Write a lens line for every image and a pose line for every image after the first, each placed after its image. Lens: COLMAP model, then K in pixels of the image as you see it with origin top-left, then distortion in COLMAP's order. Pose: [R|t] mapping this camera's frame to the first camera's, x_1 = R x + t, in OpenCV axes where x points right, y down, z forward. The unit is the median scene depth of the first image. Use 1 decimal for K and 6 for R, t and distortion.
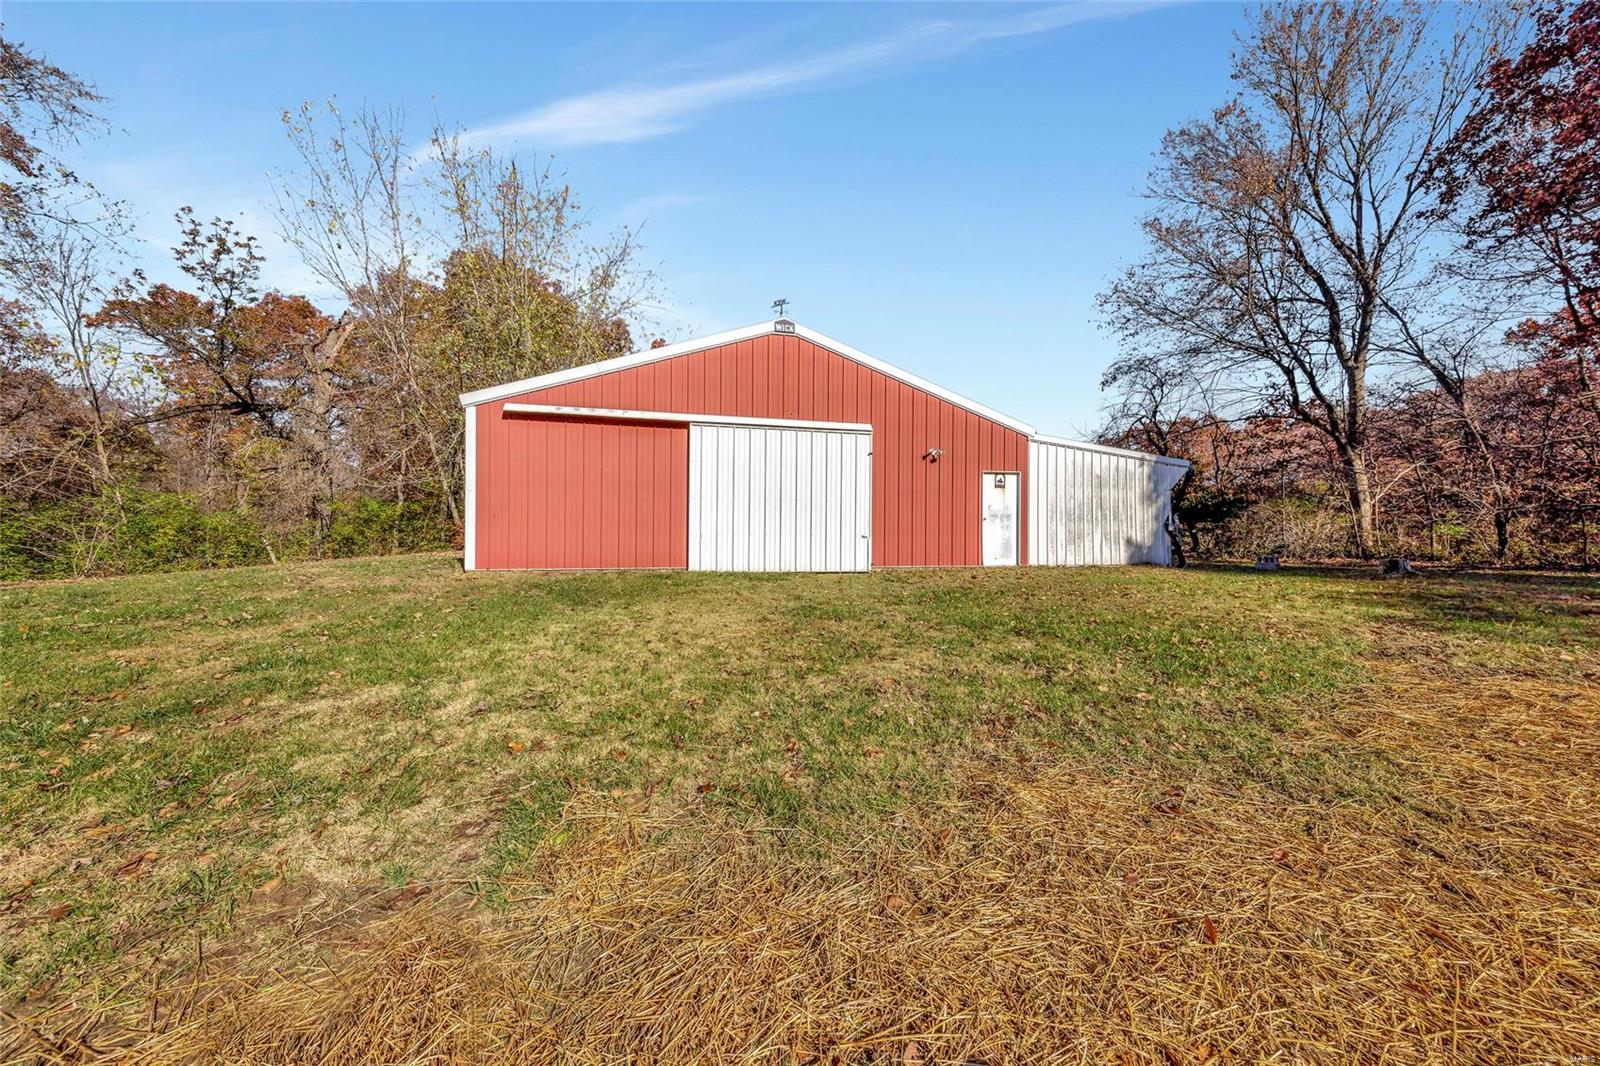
lens RADIAL K [[962.1, 0, 799.4], [0, 962.1, 528.5], [0, 0, 1]] dist [0.030826, 0.003374]
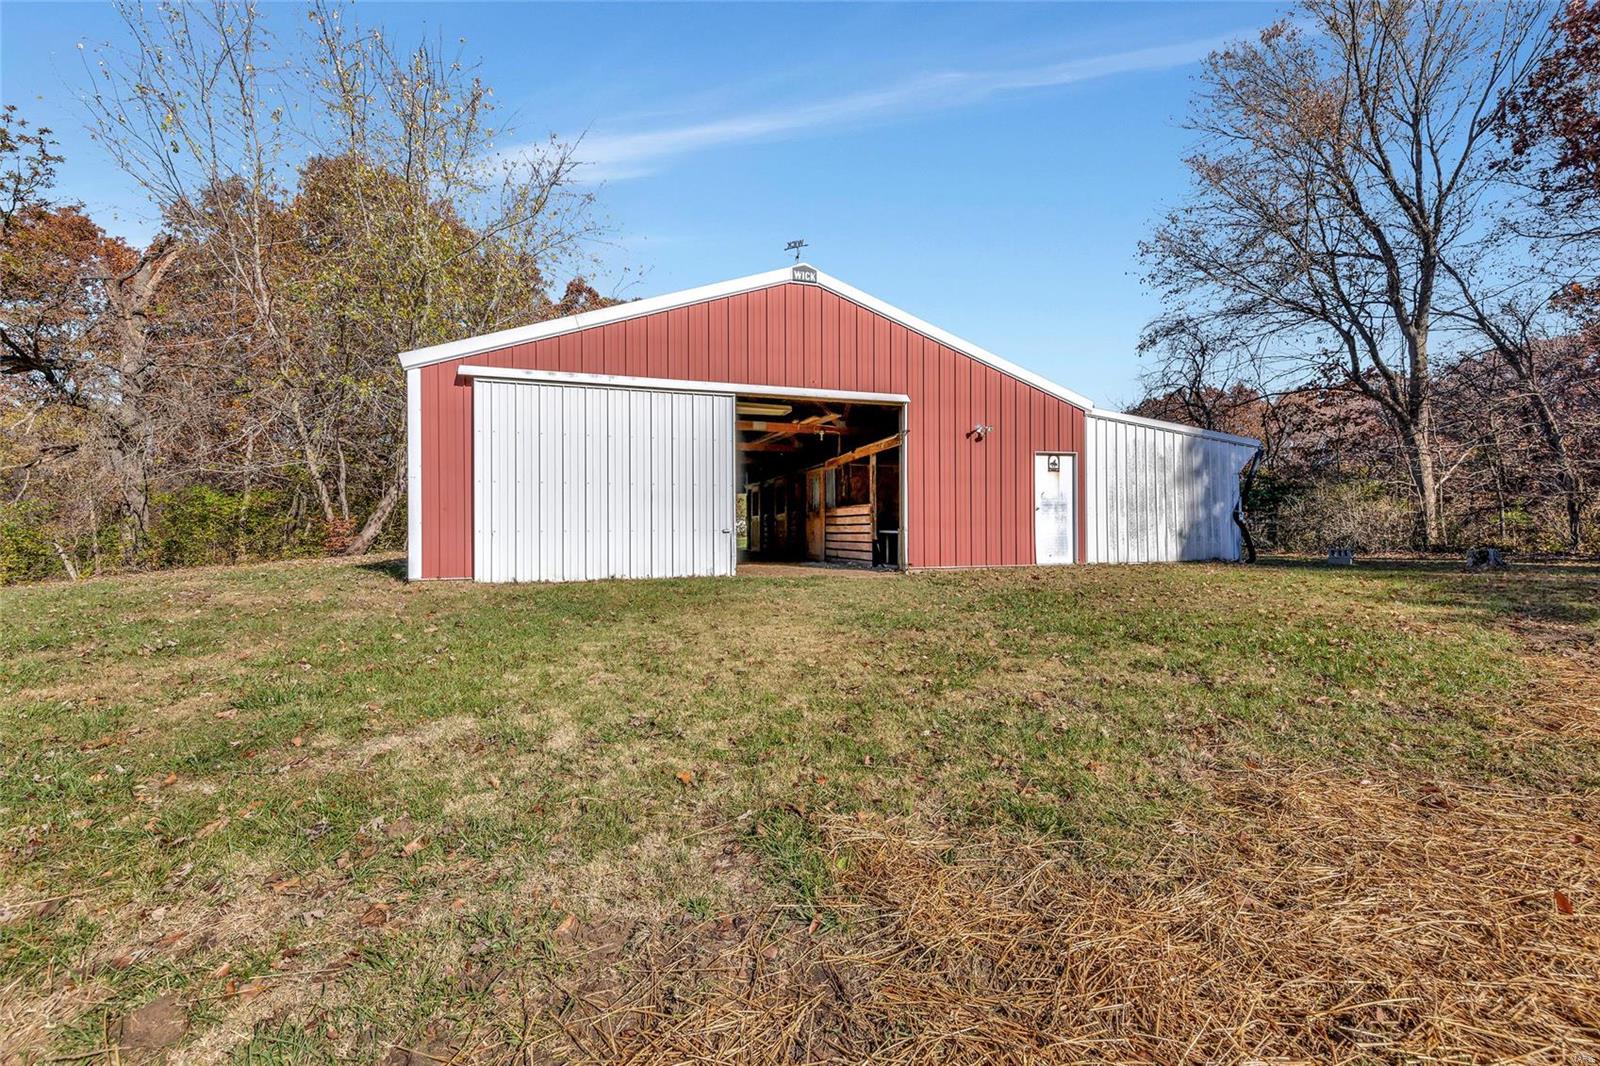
lens RADIAL K [[1292.7, 0, 800.8], [0, 1292.7, 534.5], [0, 0, 1]] dist [0.034021, 0.011042]
pose [[0.985142, -0.011170, 0.171378, -0.182700], [0.009732, 0.999910, 0.009229, 0.000081], [-0.171466, -0.007424, 0.985162, -0.070116]]
